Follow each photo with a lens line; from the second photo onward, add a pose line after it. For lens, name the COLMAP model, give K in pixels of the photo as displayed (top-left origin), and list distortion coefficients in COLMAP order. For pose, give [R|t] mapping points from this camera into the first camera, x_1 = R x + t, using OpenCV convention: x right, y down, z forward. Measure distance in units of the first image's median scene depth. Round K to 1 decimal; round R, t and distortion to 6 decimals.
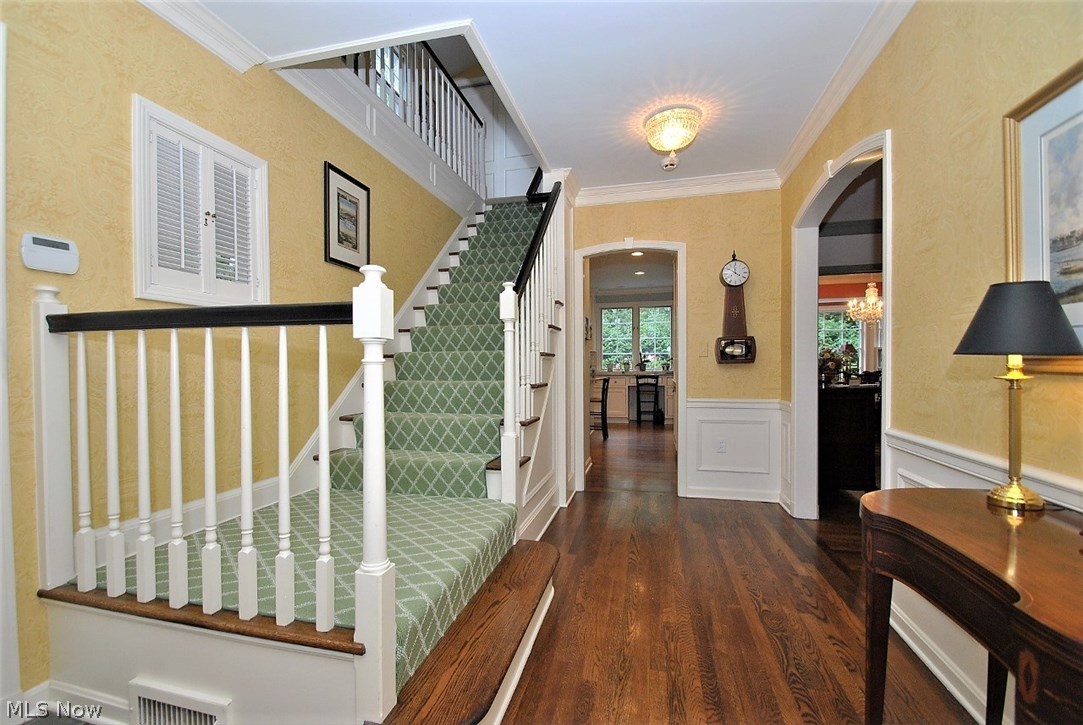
lens RADIAL K [[476.9, 0, 538.1], [0, 476.9, 364.9], [0, 0, 1]] dist [-0.004150, -0.001544]
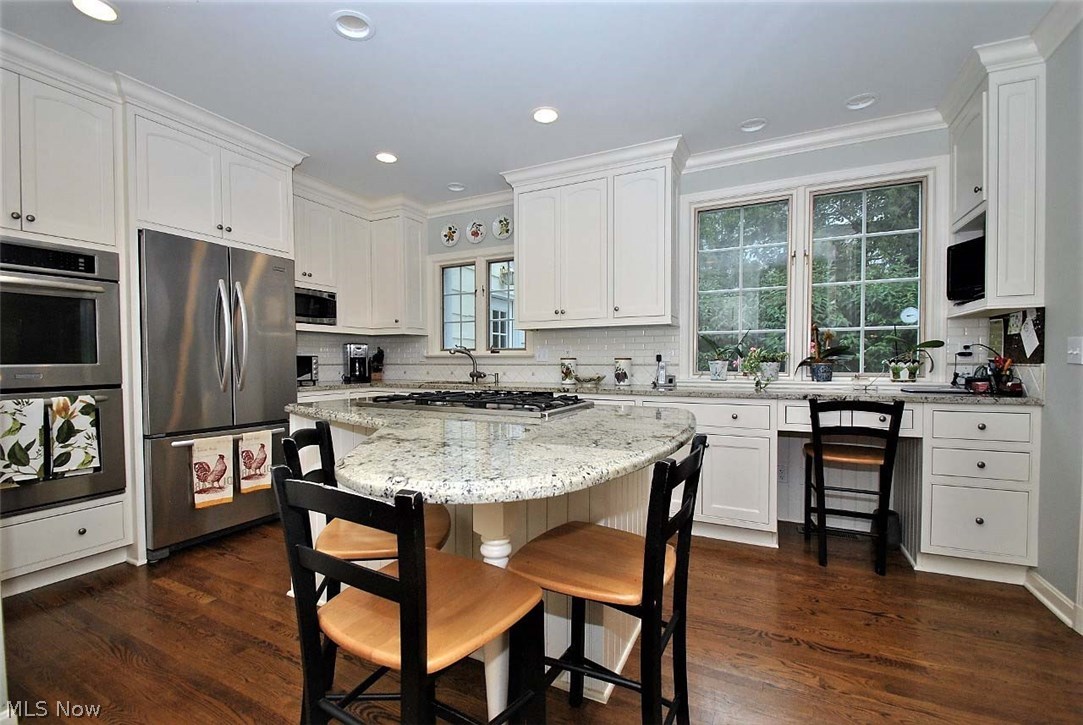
lens RADIAL K [[476.9, 0, 536.2], [0, 476.9, 369.9], [0, 0, 1]] dist [-0.004150, -0.001544]
pose [[0.976849, 0.007135, -0.213810, 0.100876], [-0.004778, 0.999922, 0.011539, 0.001317], [0.213876, -0.010251, 0.976807, 0.671363]]
